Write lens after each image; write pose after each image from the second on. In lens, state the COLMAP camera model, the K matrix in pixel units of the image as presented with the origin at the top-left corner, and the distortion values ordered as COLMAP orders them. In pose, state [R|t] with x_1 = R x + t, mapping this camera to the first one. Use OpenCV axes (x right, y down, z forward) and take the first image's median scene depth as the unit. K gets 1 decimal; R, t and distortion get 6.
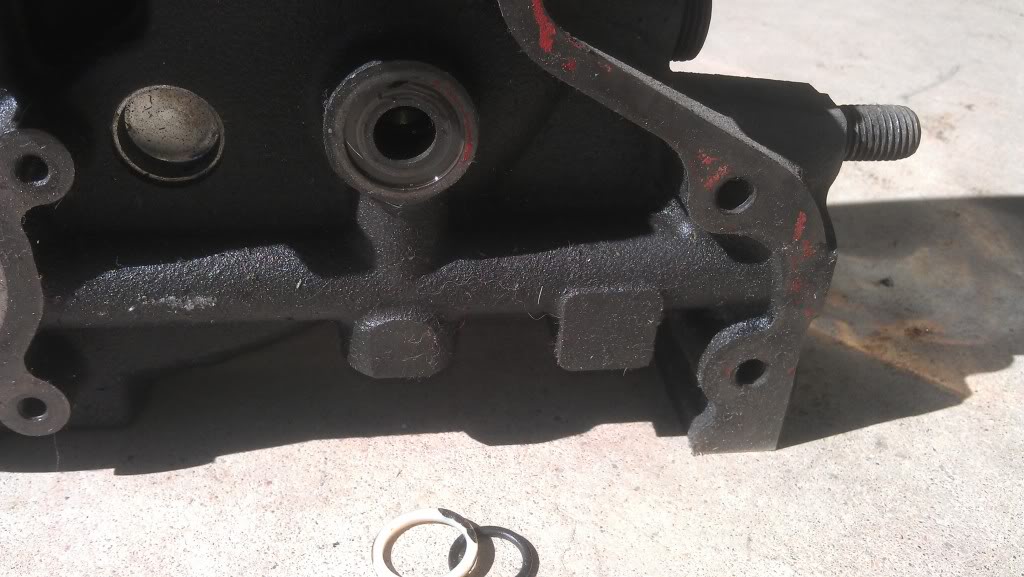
lens RADIAL K [[1043.1, 0, 512.0], [0, 1043.1, 288.5], [0, 0, 1]] dist [0.110783, -0.489498]
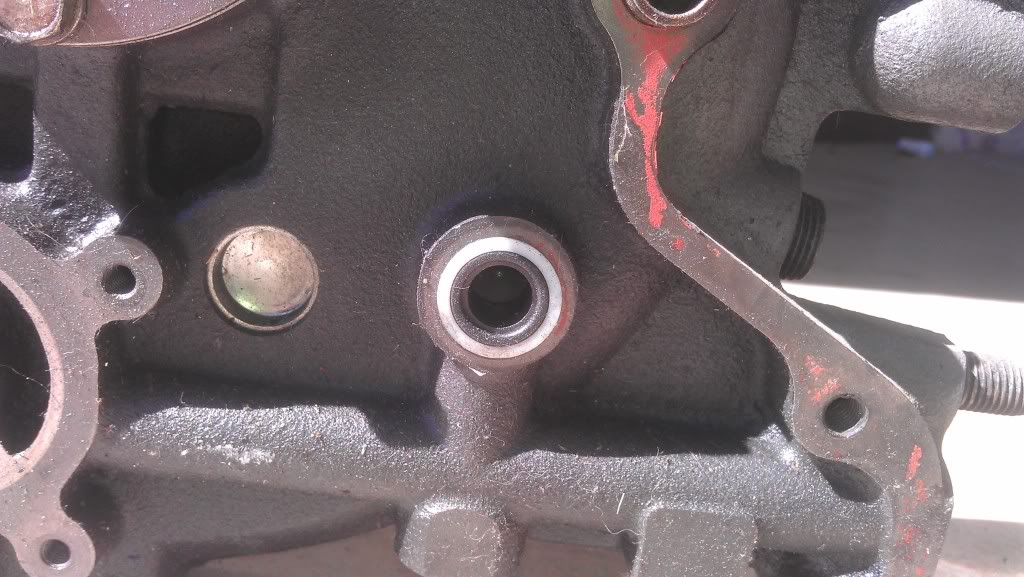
lens RADIAL K [[1043.1, 0, 512.0], [0, 1043.1, 288.5], [0, 0, 1]] dist [0.110783, -0.489498]
pose [[0.989854, 0.108484, -0.091756, -0.003176], [-0.132953, 0.934976, -0.328852, 0.146654], [0.050115, 0.337715, 0.939914, 0.082050]]
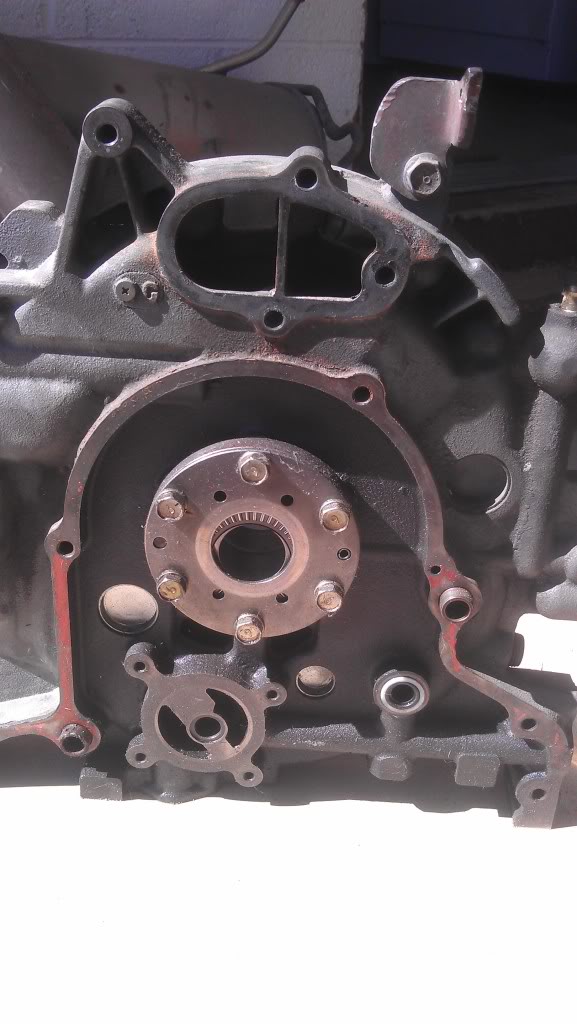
lens RADIAL K [[1043.1, 0, 288.5], [0, 1043.1, 512.0], [0, 0, 1]] dist [0.110783, -0.489498]
pose [[0.982873, 0.077183, -0.167345, 0.024608], [-0.094853, 0.990425, -0.100301, -0.287415], [0.158001, 0.114456, 0.980783, -1.642400]]
